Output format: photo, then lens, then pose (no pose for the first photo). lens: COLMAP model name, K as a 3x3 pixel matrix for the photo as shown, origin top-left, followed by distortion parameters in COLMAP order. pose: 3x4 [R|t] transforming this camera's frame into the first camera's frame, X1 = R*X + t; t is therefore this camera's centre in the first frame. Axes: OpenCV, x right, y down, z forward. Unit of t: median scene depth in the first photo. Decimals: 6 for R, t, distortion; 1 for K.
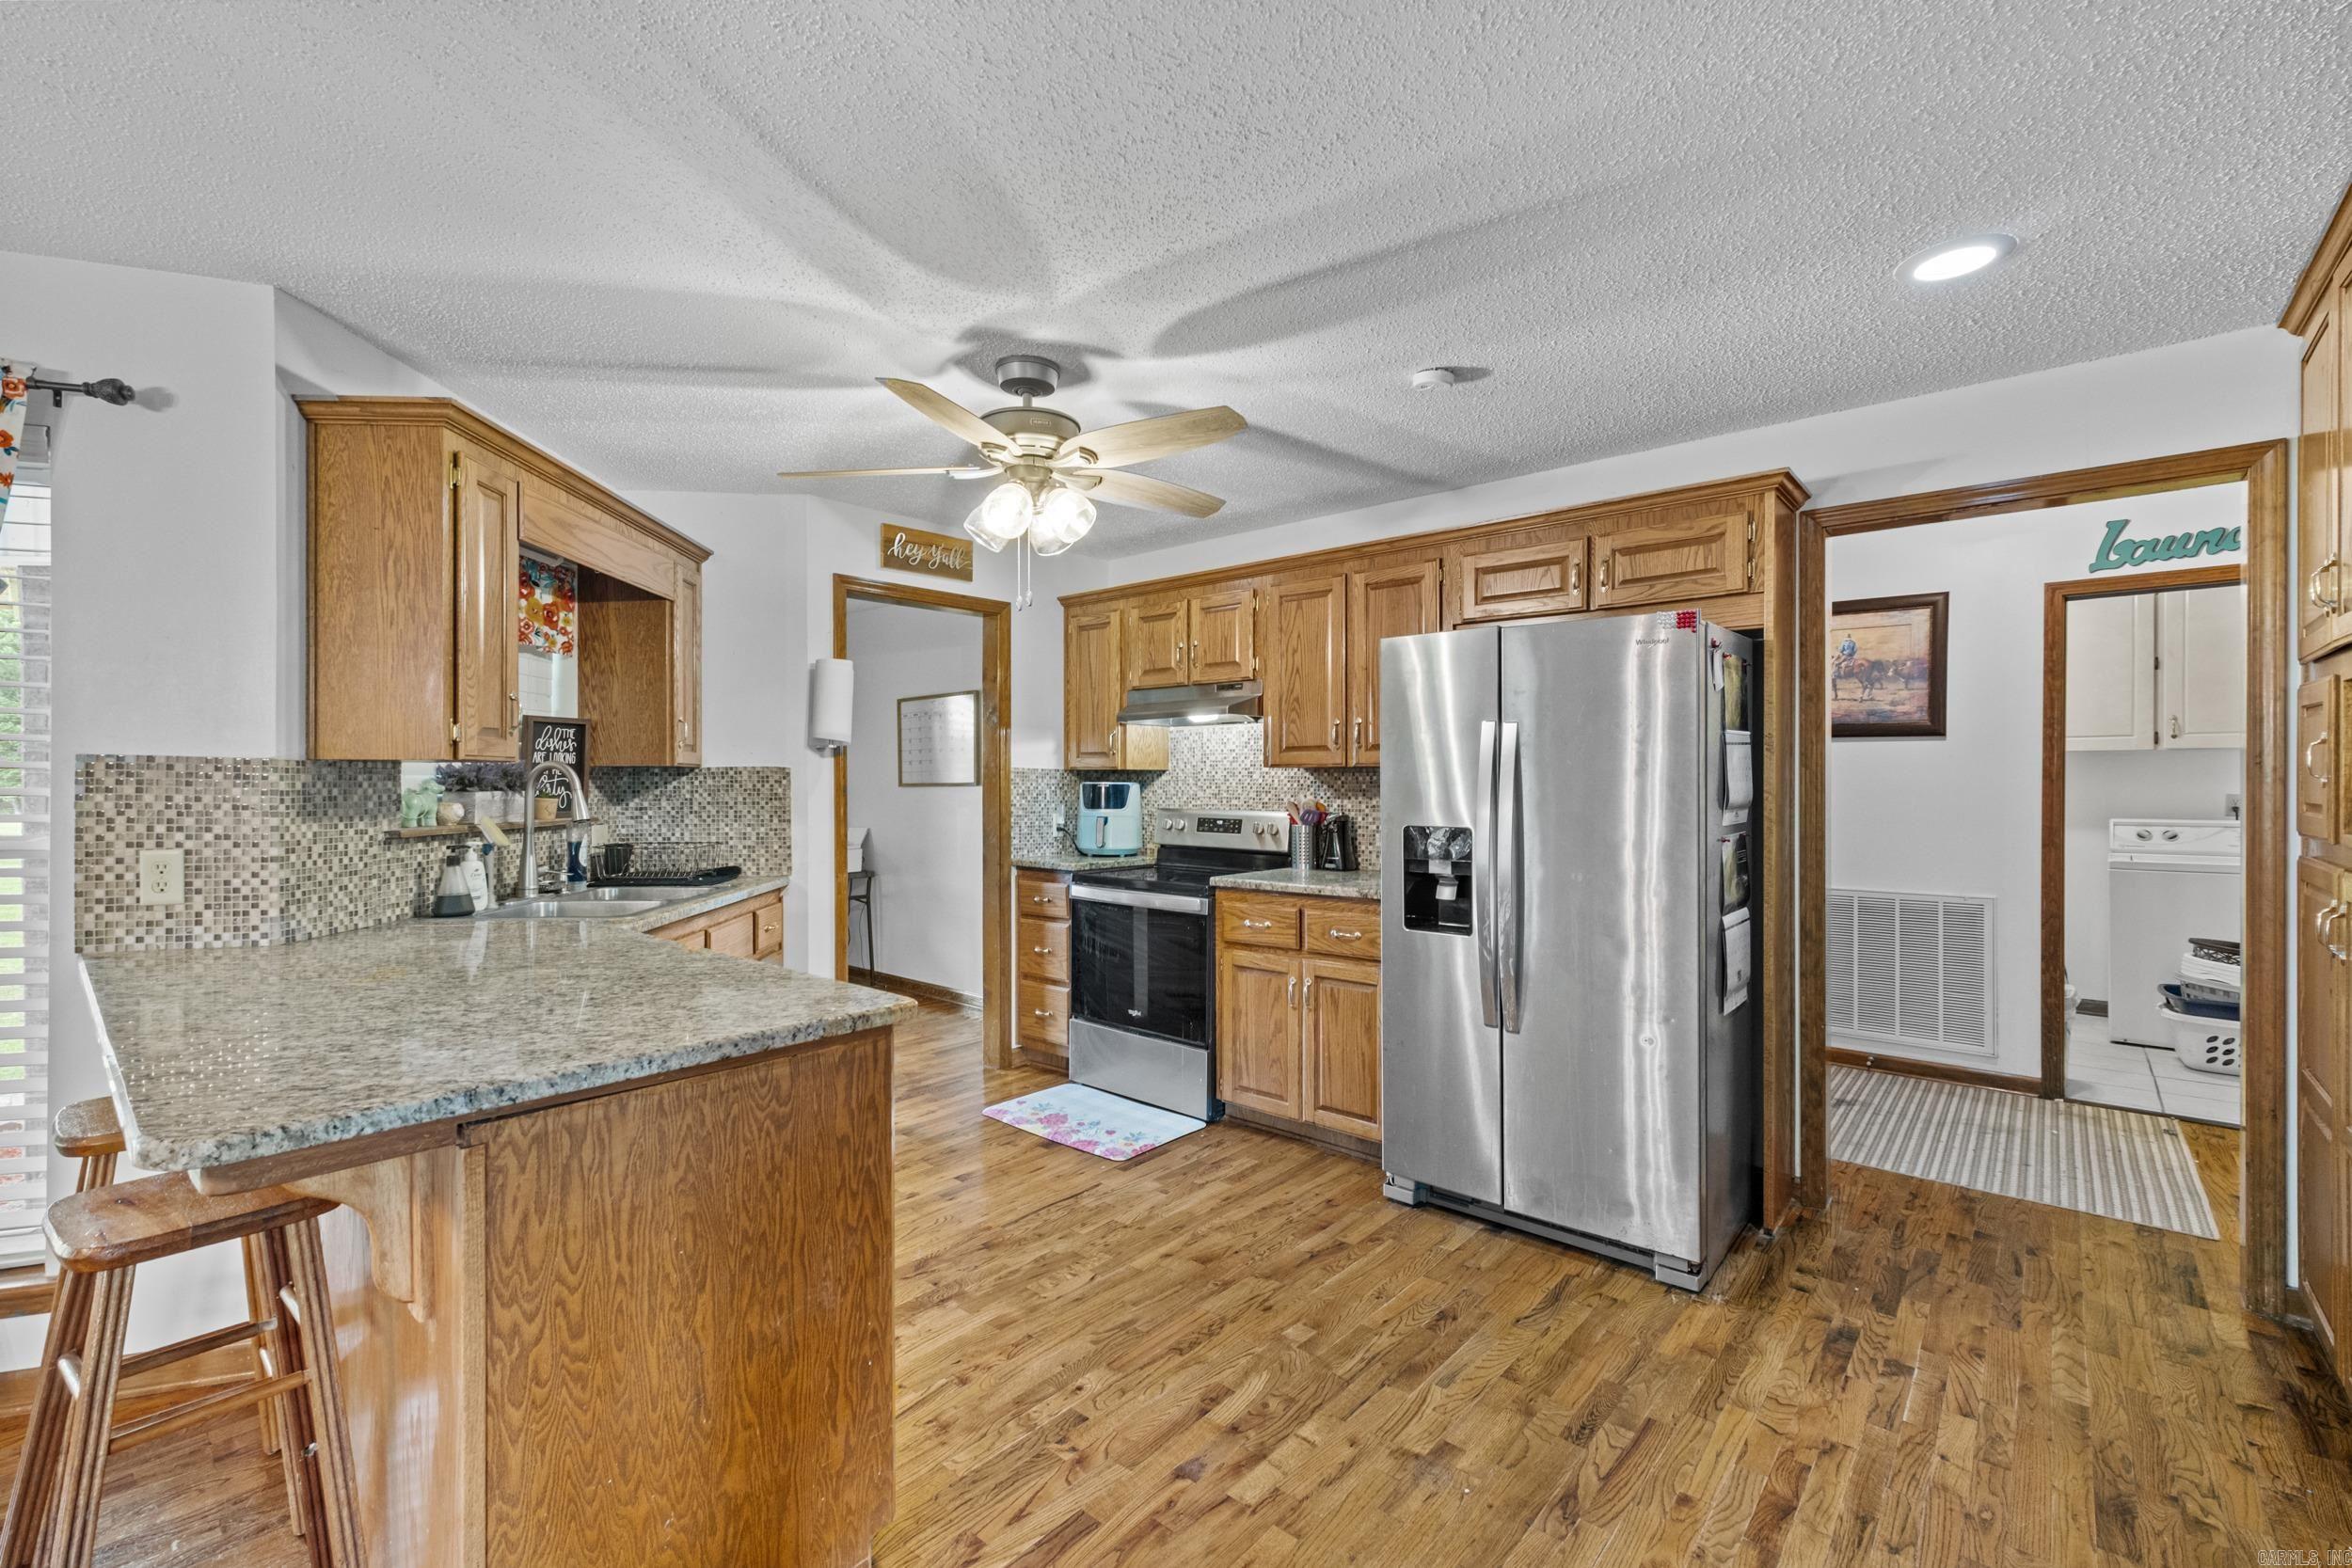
lens RADIAL K [[1011.8, 0, 1155.7], [0, 1011.8, 784.5], [0, 0, 1]] dist [0.007312, 0.000585]
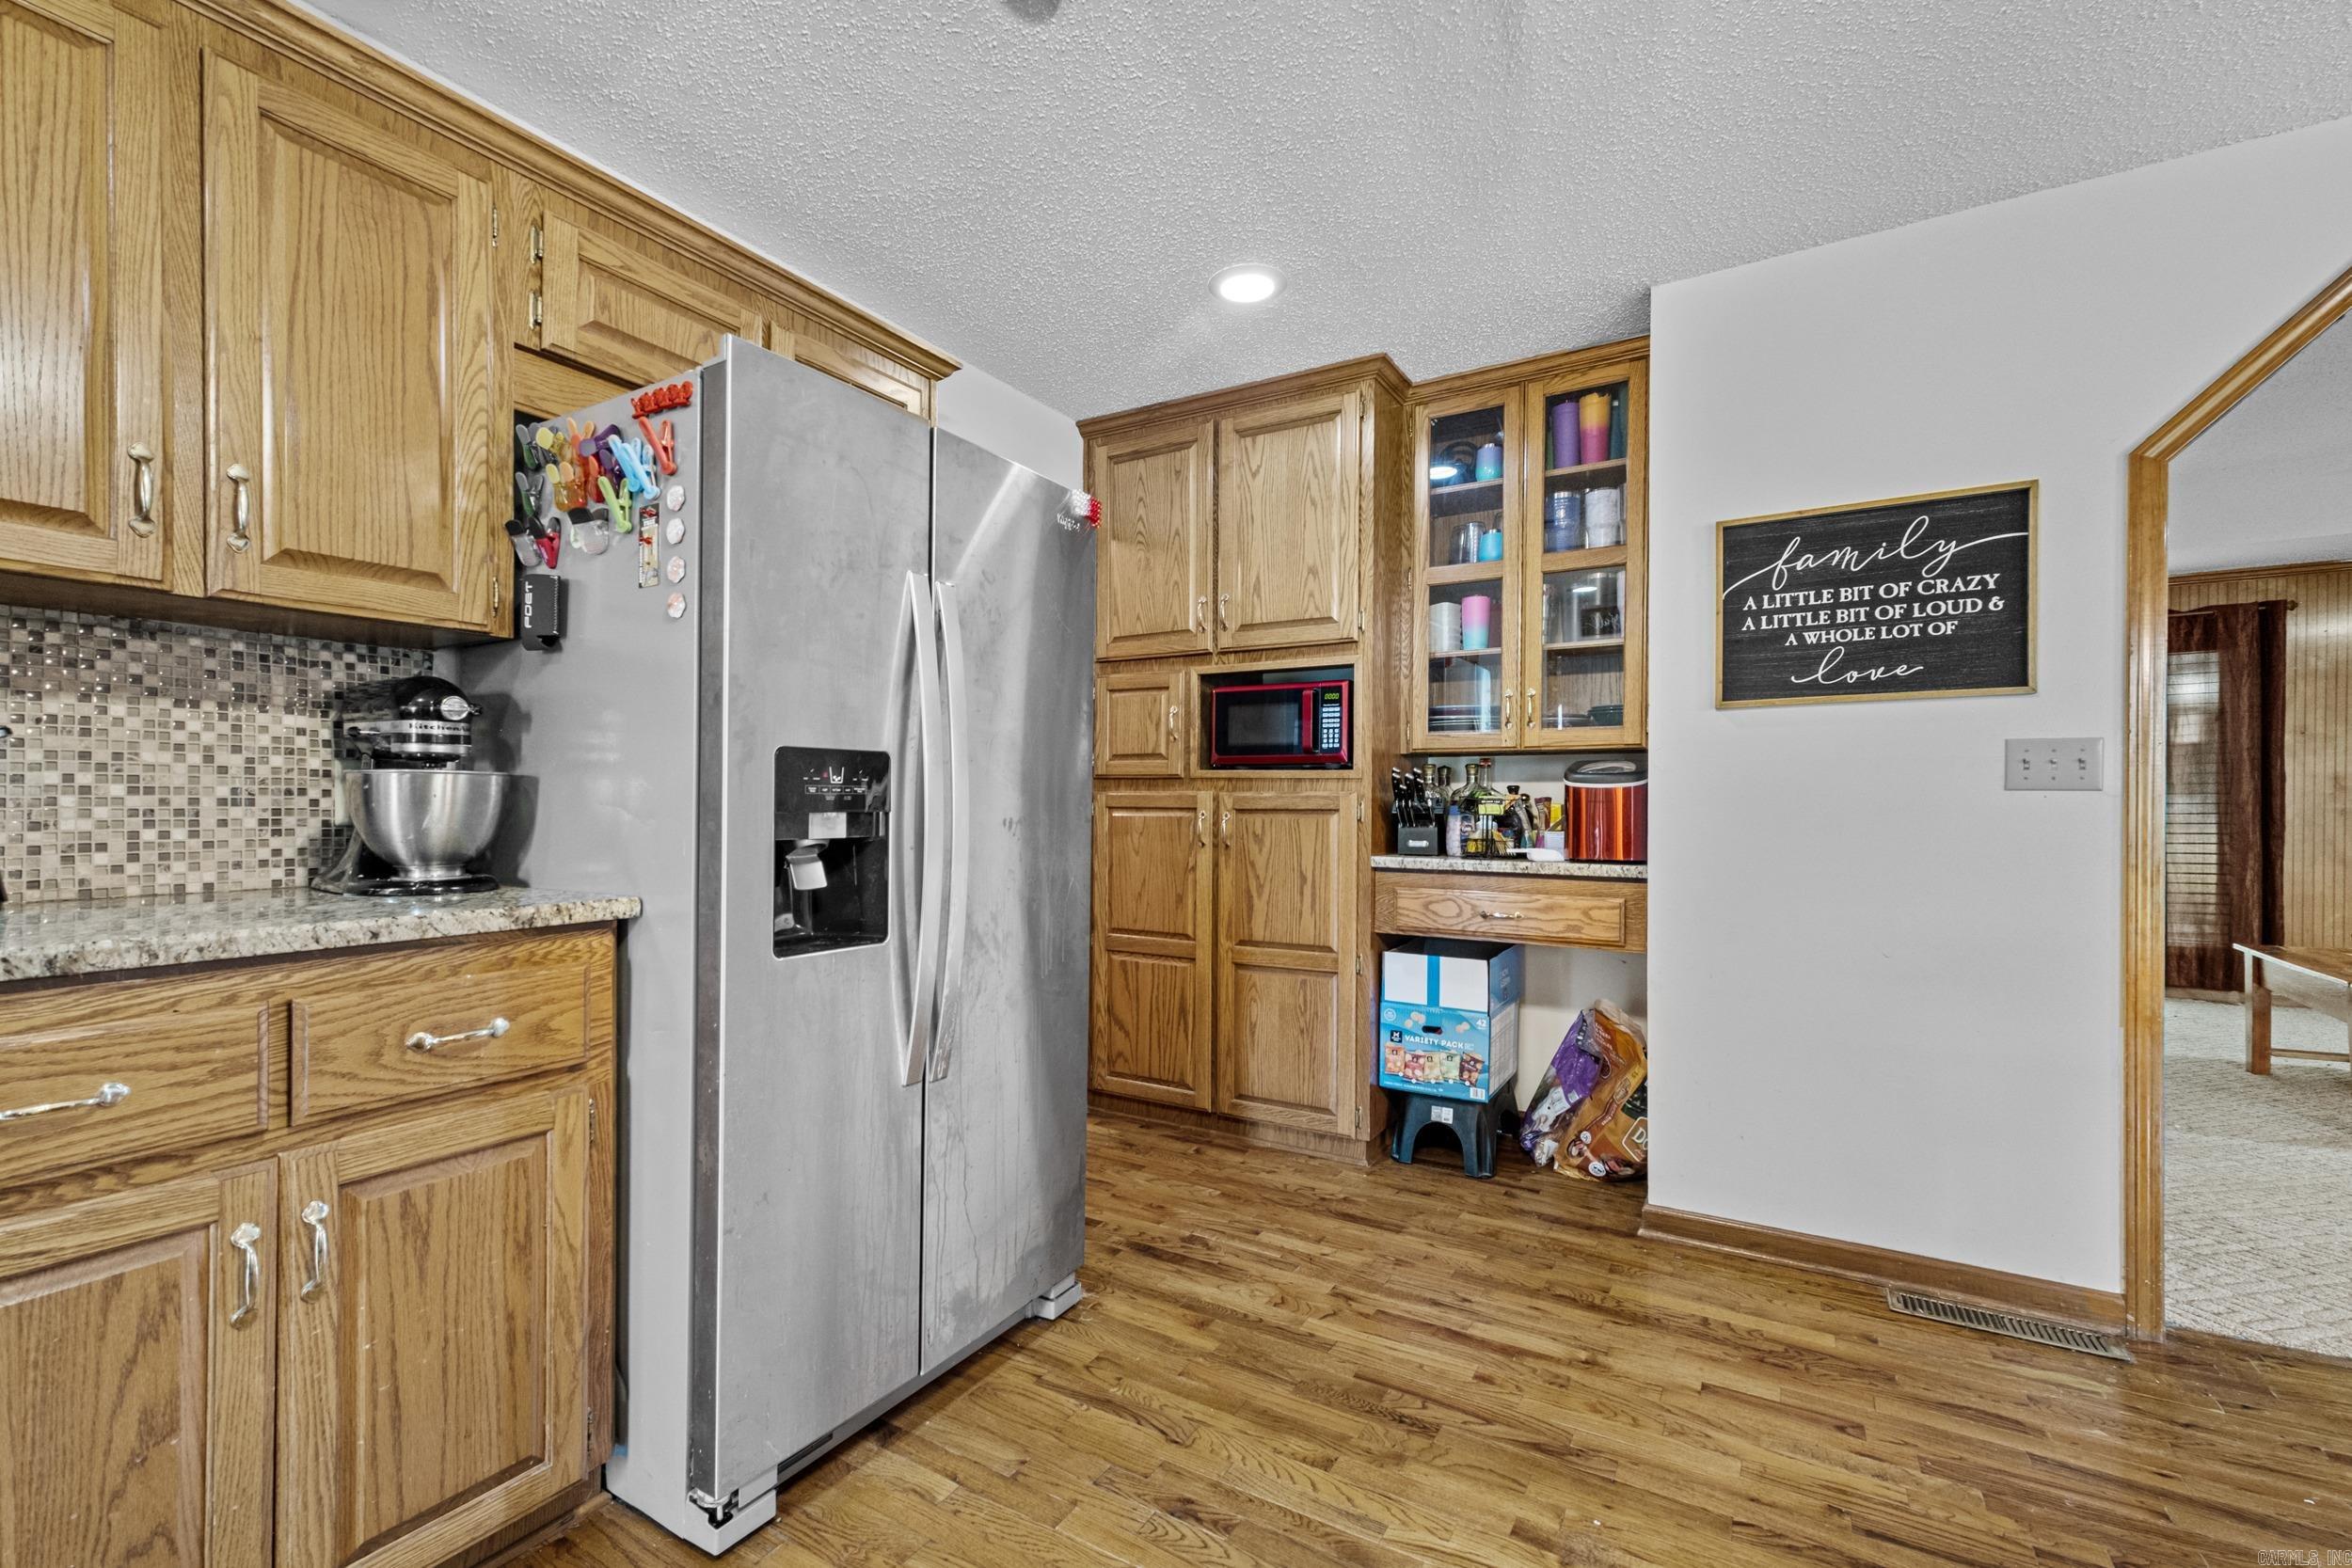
lens RADIAL K [[1011.8, 0, 1178.7], [0, 1011.8, 804.4], [0, 0, 1]] dist [0.007312, 0.000585]
pose [[-0.177197, -0.000641, 0.984175, -0.297358], [0.001654, 0.999998, 0.000949, 0.076803], [-0.984174, 0.001796, -0.177196, 0.996305]]
